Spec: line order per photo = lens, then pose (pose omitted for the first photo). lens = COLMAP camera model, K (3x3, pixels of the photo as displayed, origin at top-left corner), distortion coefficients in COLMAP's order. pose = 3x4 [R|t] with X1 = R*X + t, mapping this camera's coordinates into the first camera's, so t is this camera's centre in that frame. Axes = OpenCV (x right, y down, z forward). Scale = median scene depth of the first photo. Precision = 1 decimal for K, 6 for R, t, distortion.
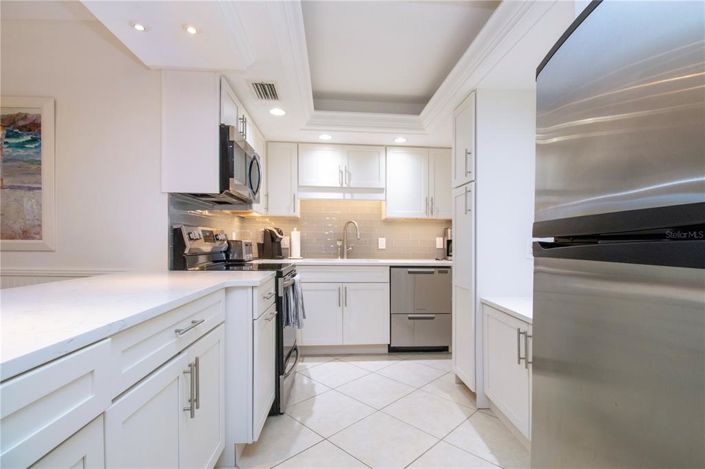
lens RADIAL K [[334.5, 0, 360.1], [0, 334.5, 230.6], [0, 0, 1]] dist [-0.001233, -0.000729]
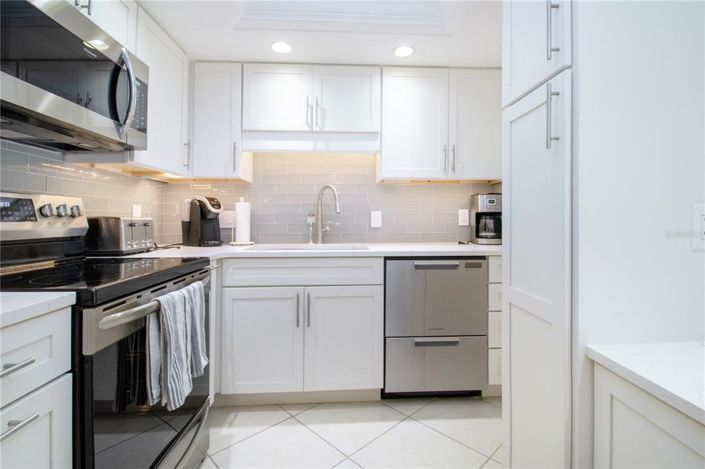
lens RADIAL K [[343.8, 0, 356.8], [0, 343.8, 237.0], [0, 0, 1]] dist [-0.000242, -0.000193]
pose [[0.999275, -0.008982, -0.036996, 0.056156], [0.012200, 0.996074, 0.087681, 0.013575], [0.036063, -0.088069, 0.995461, 0.346798]]
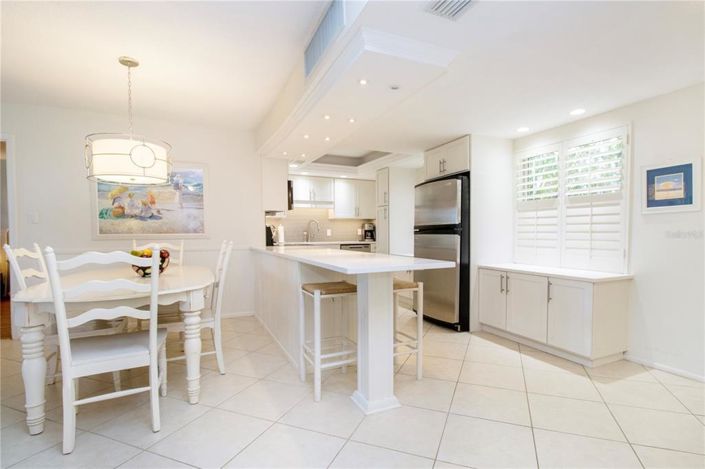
lens RADIAL K [[332.0, 0, 357.4], [0, 332.0, 239.5], [0, 0, 1]] dist [0.001471, -0.000156]
pose [[0.935955, -0.022283, 0.351413, -0.441116], [0.002800, 0.998435, 0.055853, -0.024927], [-0.352108, -0.051292, 0.934553, -0.720964]]
